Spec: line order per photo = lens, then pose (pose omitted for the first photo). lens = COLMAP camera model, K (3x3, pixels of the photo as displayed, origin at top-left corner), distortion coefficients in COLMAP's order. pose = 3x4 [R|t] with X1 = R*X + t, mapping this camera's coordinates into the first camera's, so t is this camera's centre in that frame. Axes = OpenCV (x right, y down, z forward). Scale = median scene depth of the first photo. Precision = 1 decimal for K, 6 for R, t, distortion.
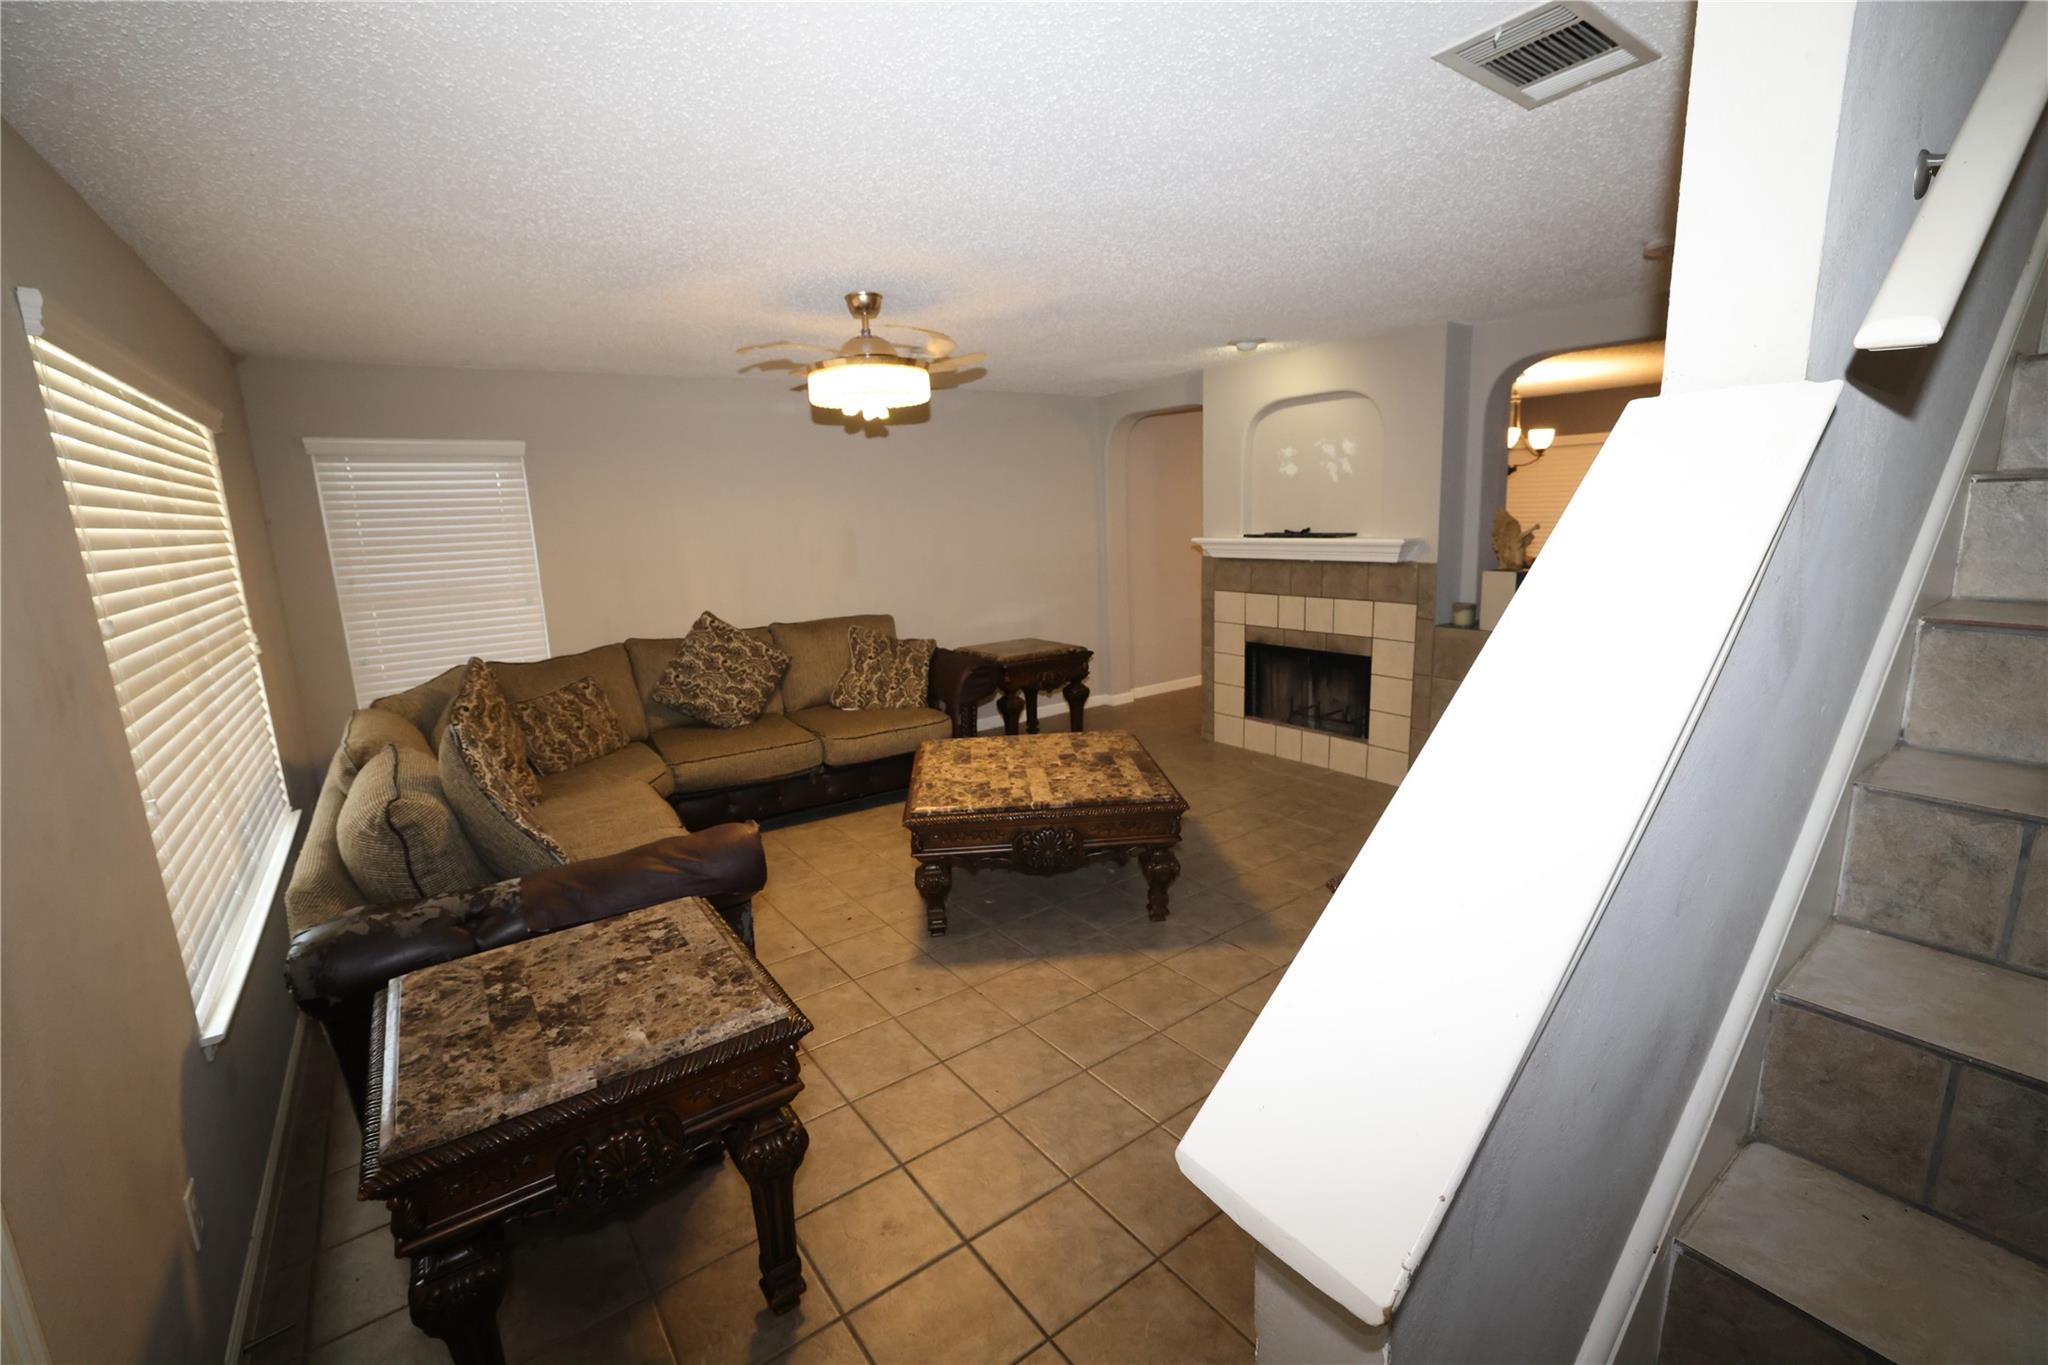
lens RADIAL K [[879.6, 0, 1015.3], [0, 879.6, 678.2], [0, 0, 1]] dist [-0.038333, 0.012913]
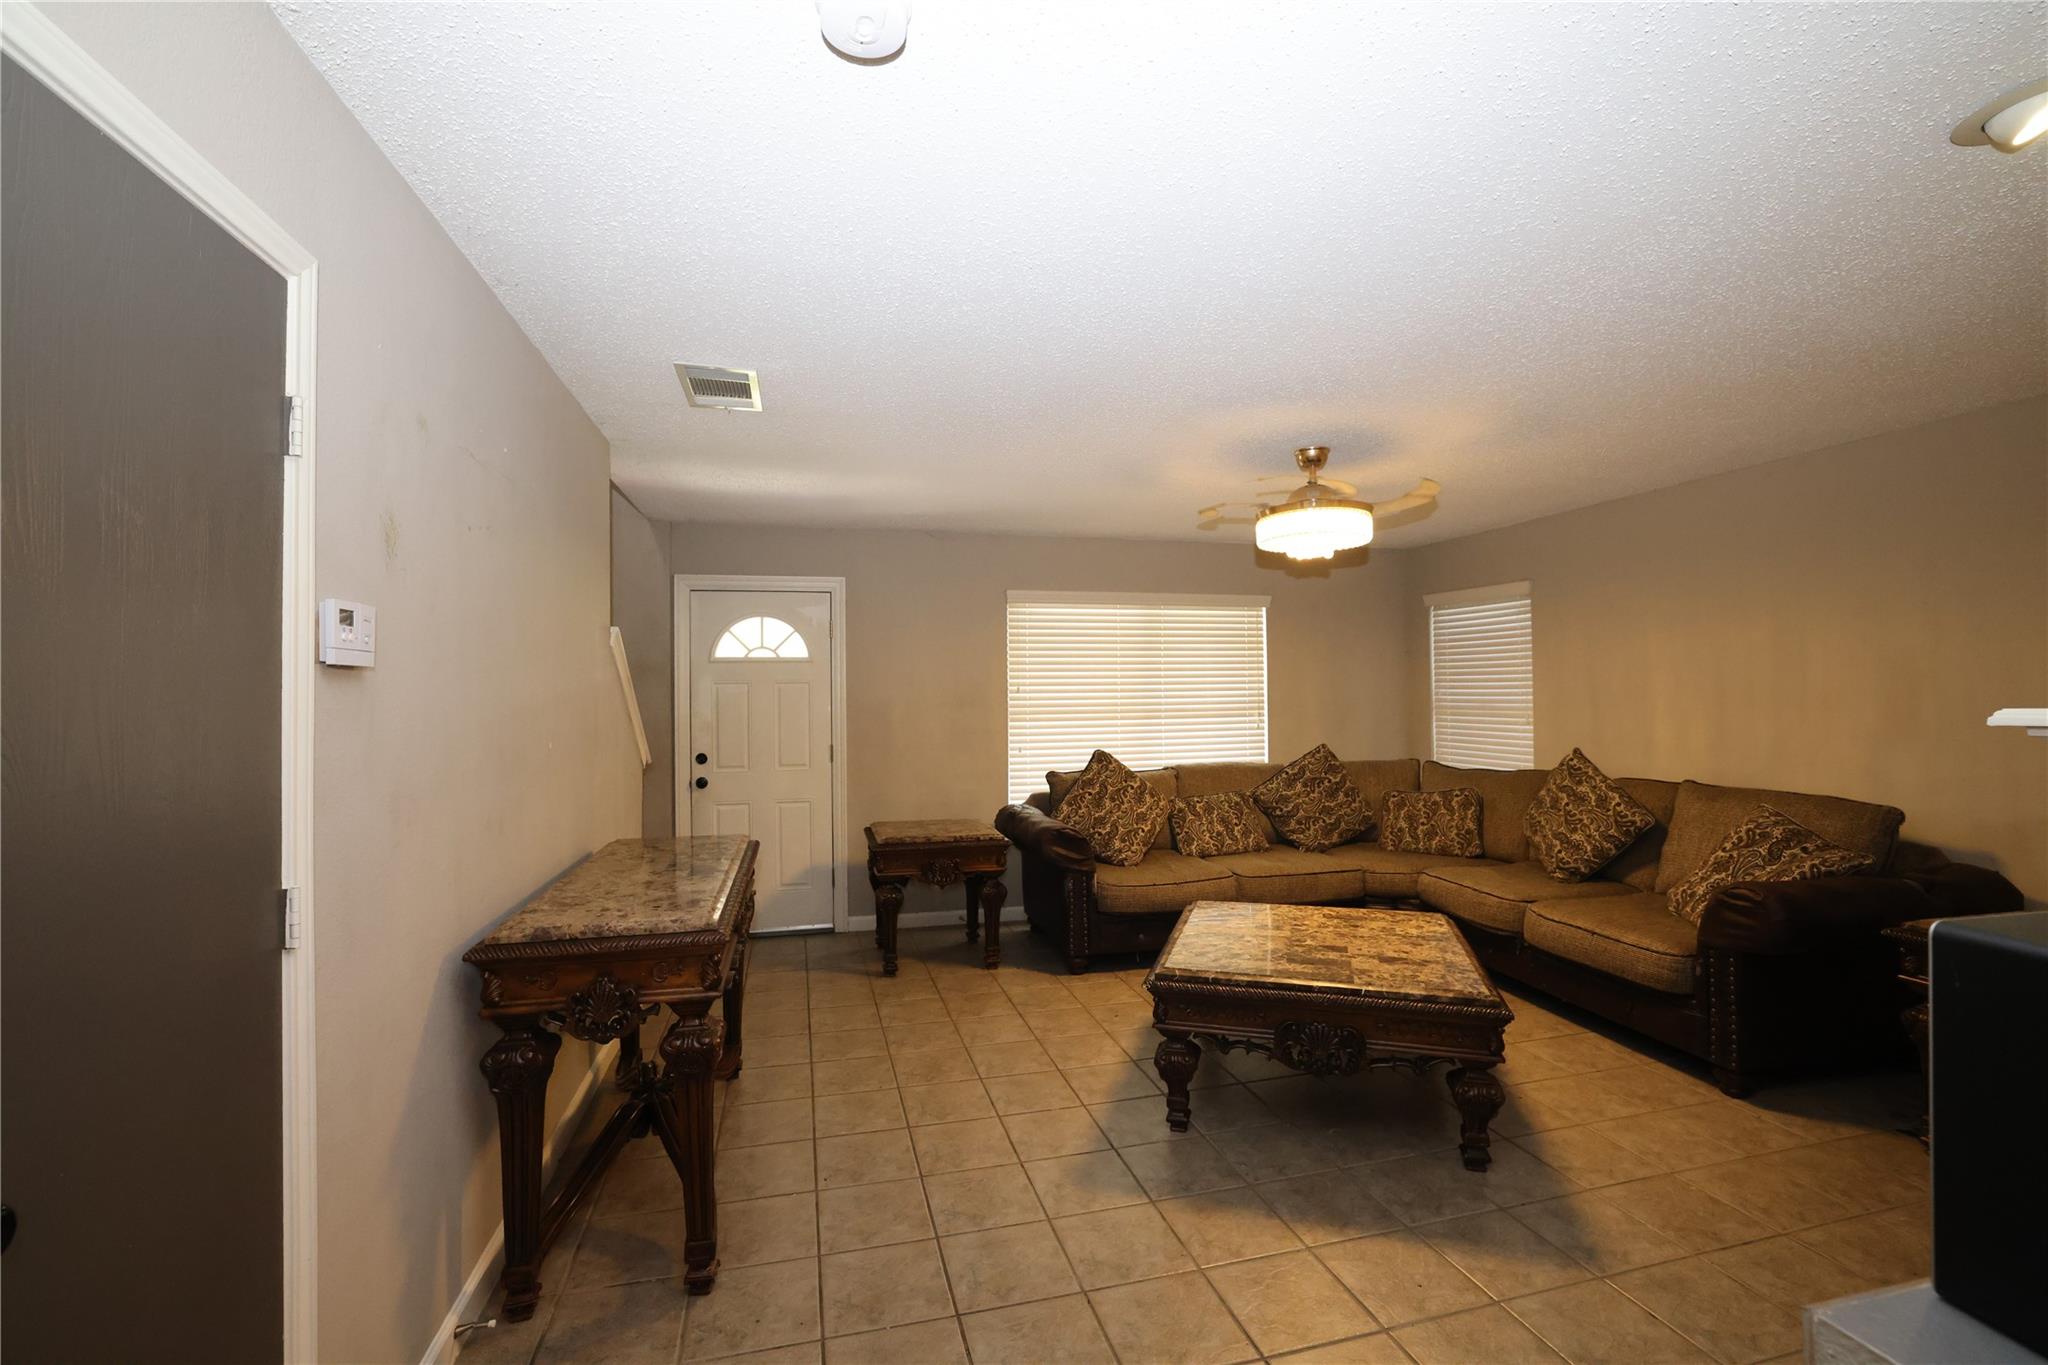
lens RADIAL K [[879.6, 0, 1026.1], [0, 879.6, 684.1], [0, 0, 1]] dist [-0.038333, 0.012913]
pose [[-0.363408, 0.030249, -0.931139, 0.932199], [-0.155847, 0.983415, 0.092771, -0.182832], [0.918502, 0.178829, -0.352666, 1.047082]]
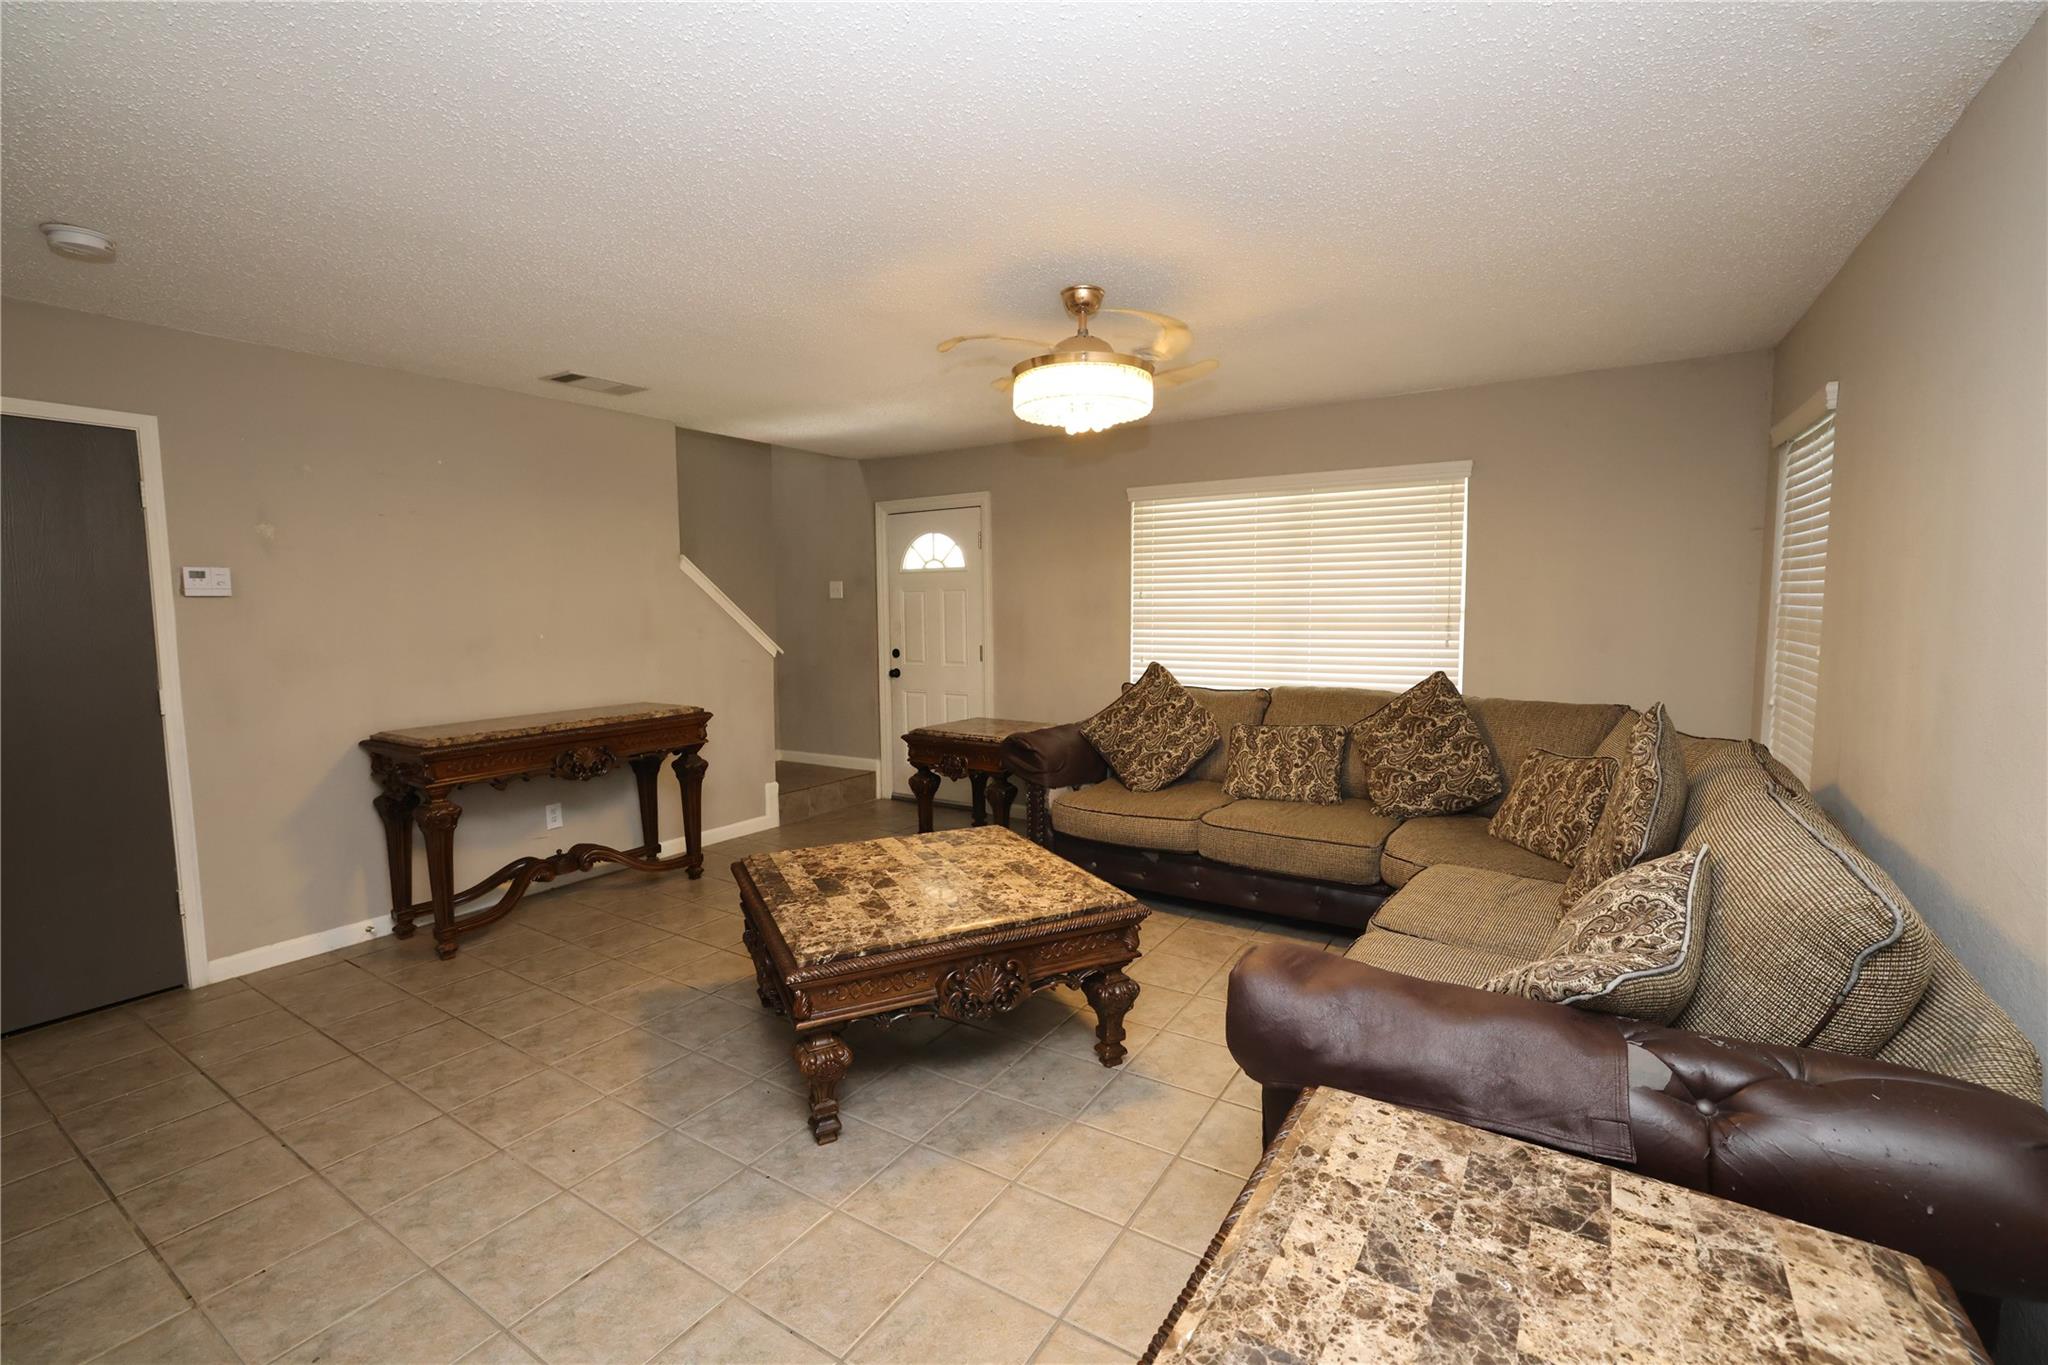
lens RADIAL K [[879.6, 0, 1019.6], [0, 879.6, 678.1], [0, 0, 1]] dist [-0.038333, 0.012913]
pose [[-0.927418, 0.079708, -0.365436, 0.217870], [-0.026060, 0.960884, 0.275722, -0.290592], [0.373119, 0.265233, -0.889064, 1.744939]]
